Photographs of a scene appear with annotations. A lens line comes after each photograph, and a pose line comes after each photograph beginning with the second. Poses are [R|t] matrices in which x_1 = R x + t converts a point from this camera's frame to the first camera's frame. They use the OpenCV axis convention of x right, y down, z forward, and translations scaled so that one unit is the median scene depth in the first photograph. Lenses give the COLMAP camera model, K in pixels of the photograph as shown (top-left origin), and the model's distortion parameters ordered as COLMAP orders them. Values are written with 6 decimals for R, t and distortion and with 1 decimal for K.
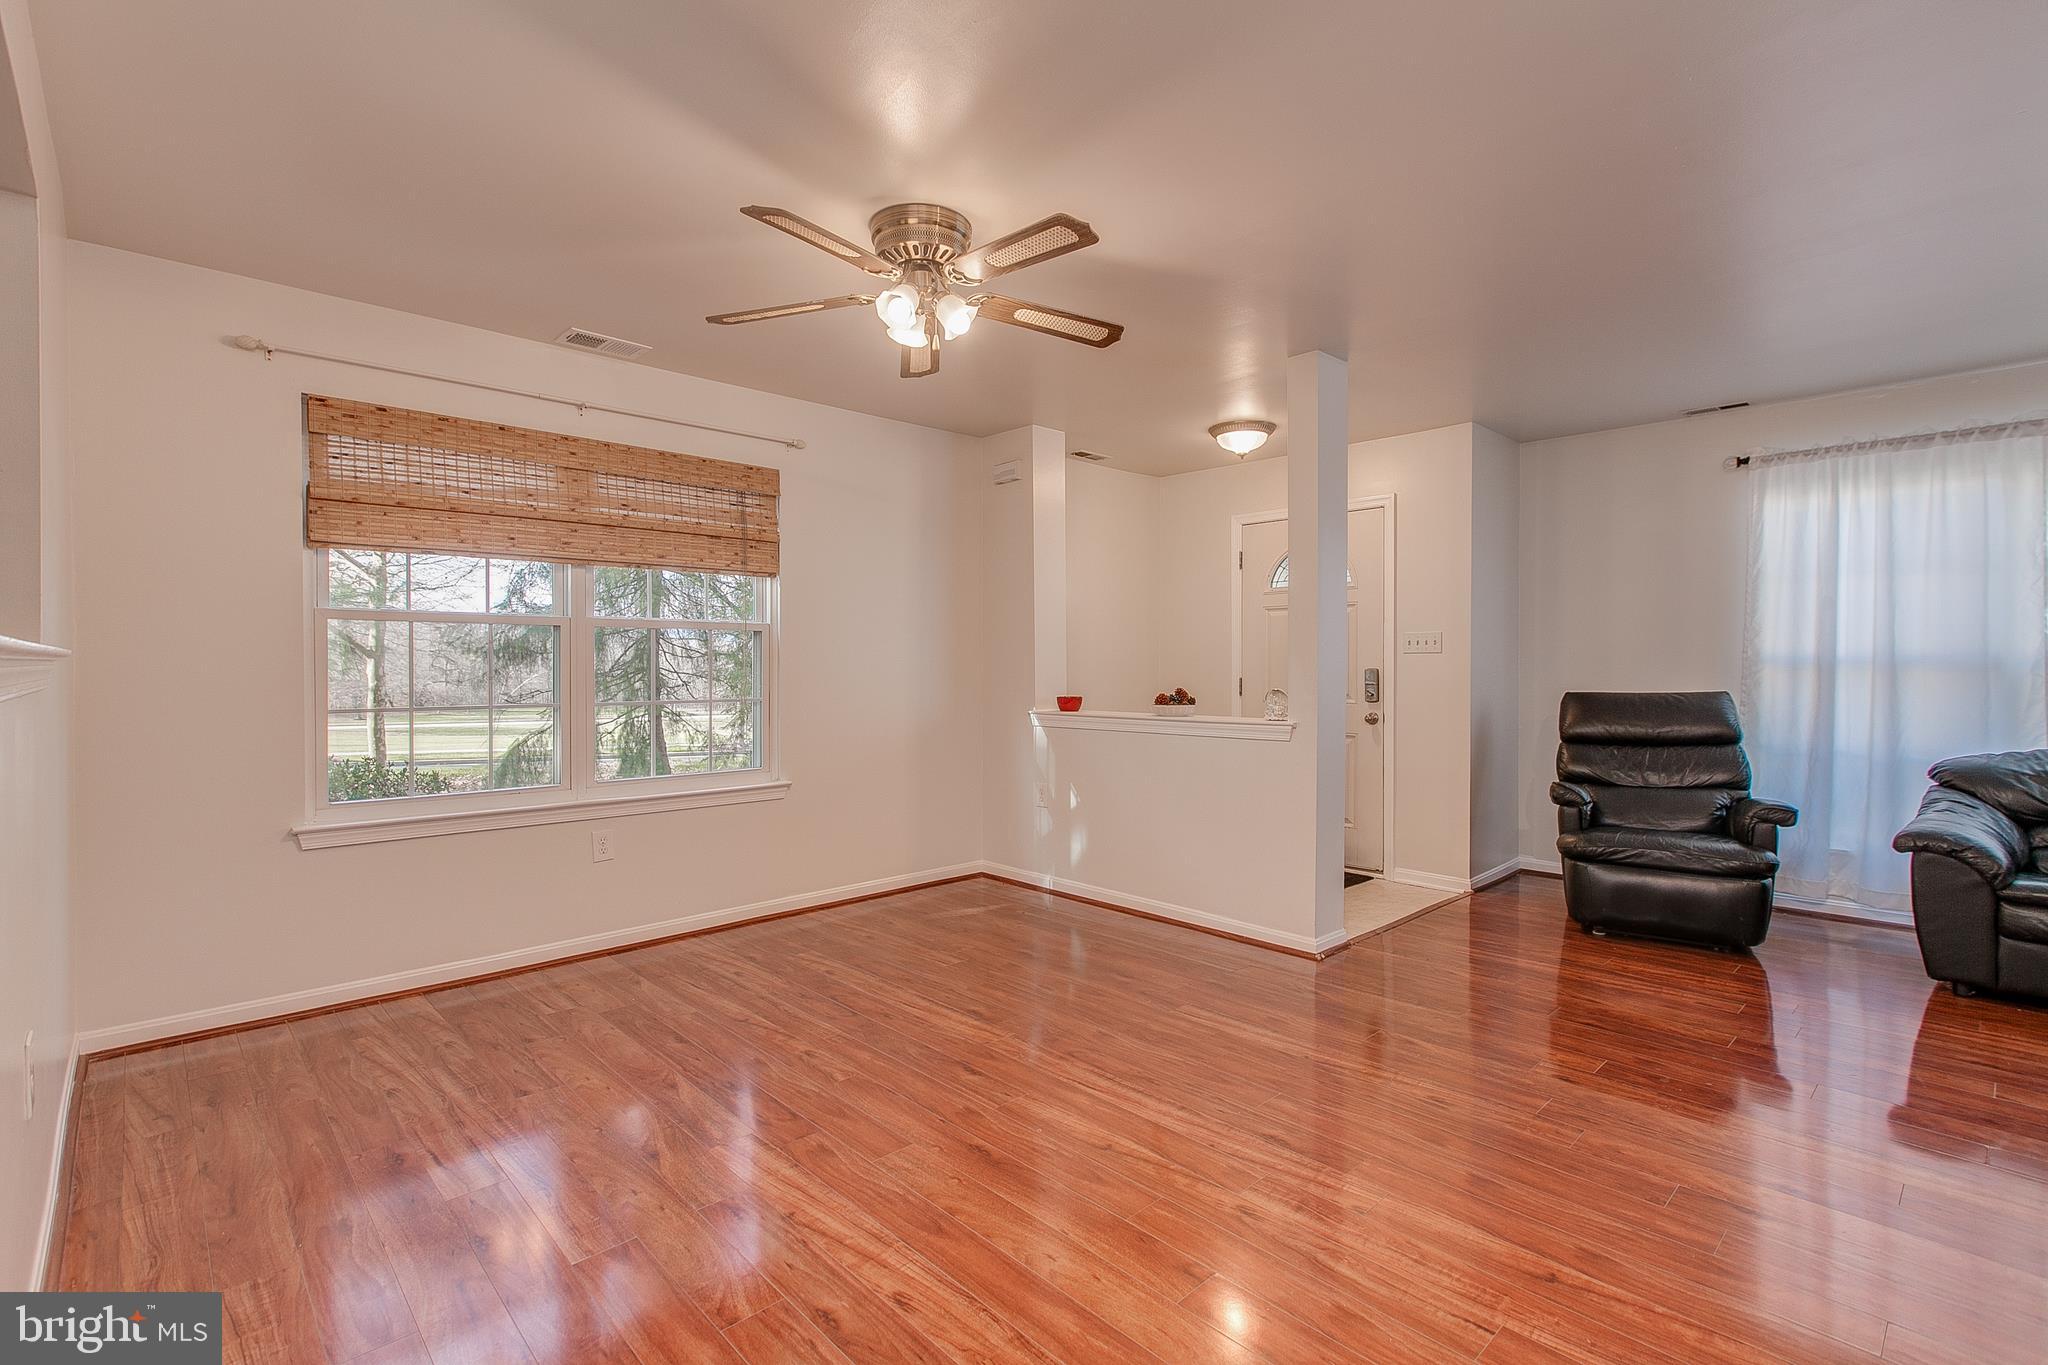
lens RADIAL K [[931.0, 0, 1024.0], [0, 931.0, 682.5], [0, 0, 1]] dist [0.001960, 0.000408]
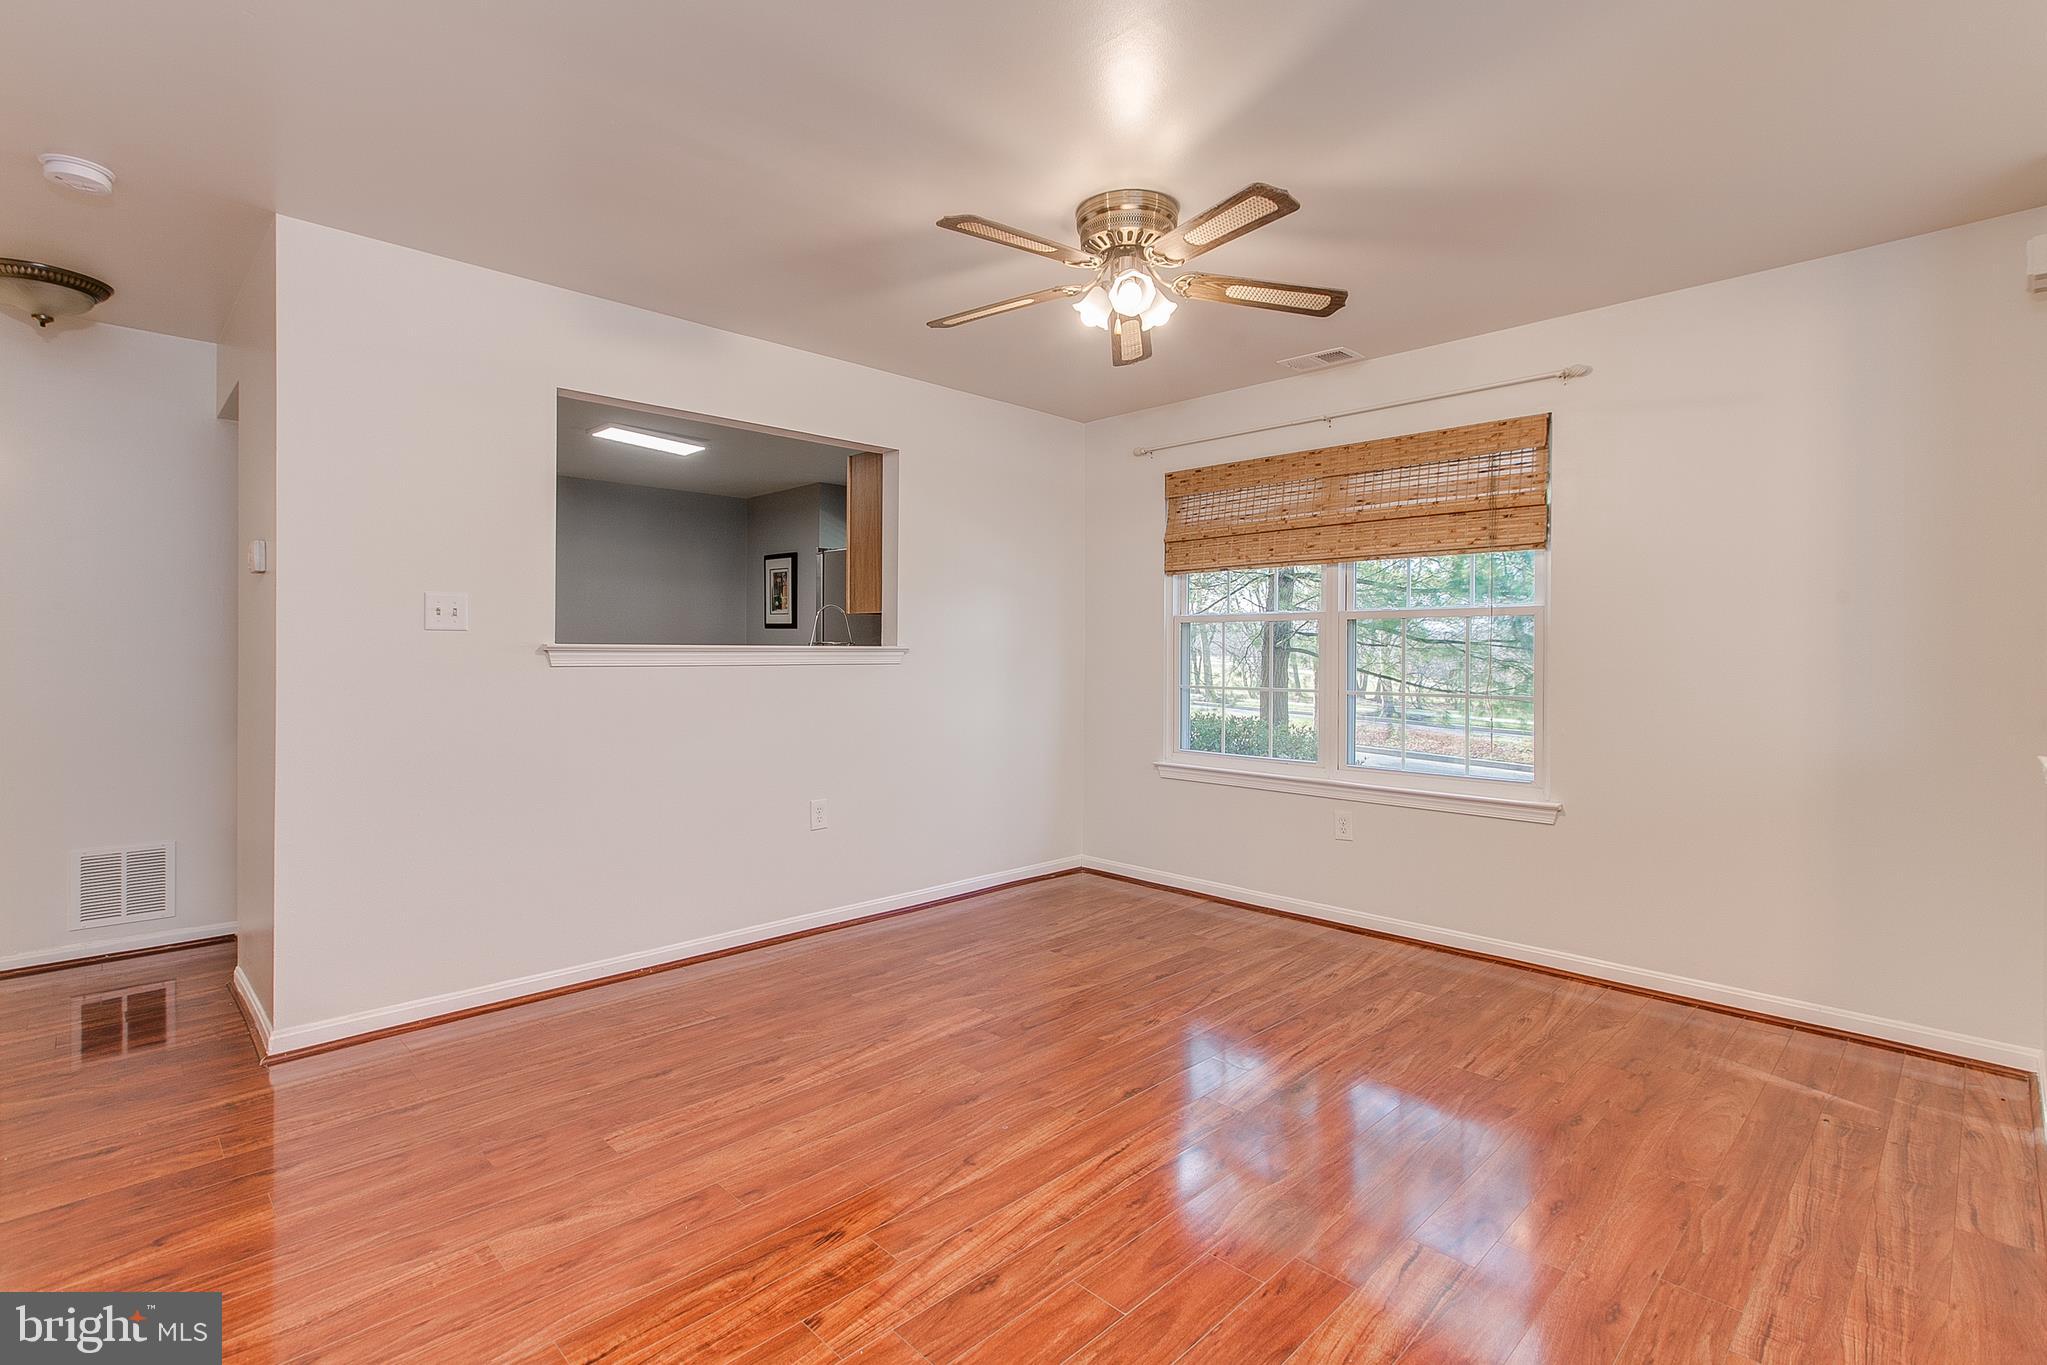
lens RADIAL K [[957.8, 0, 1019.9], [0, 957.8, 660.3], [0, 0, 1]] dist [-0.001659, -0.000406]
pose [[0.019682, 0.006777, -0.999783, 0.726835], [-0.024425, 0.999682, 0.006295, -0.012461], [0.999508, 0.024296, 0.019841, 0.700168]]
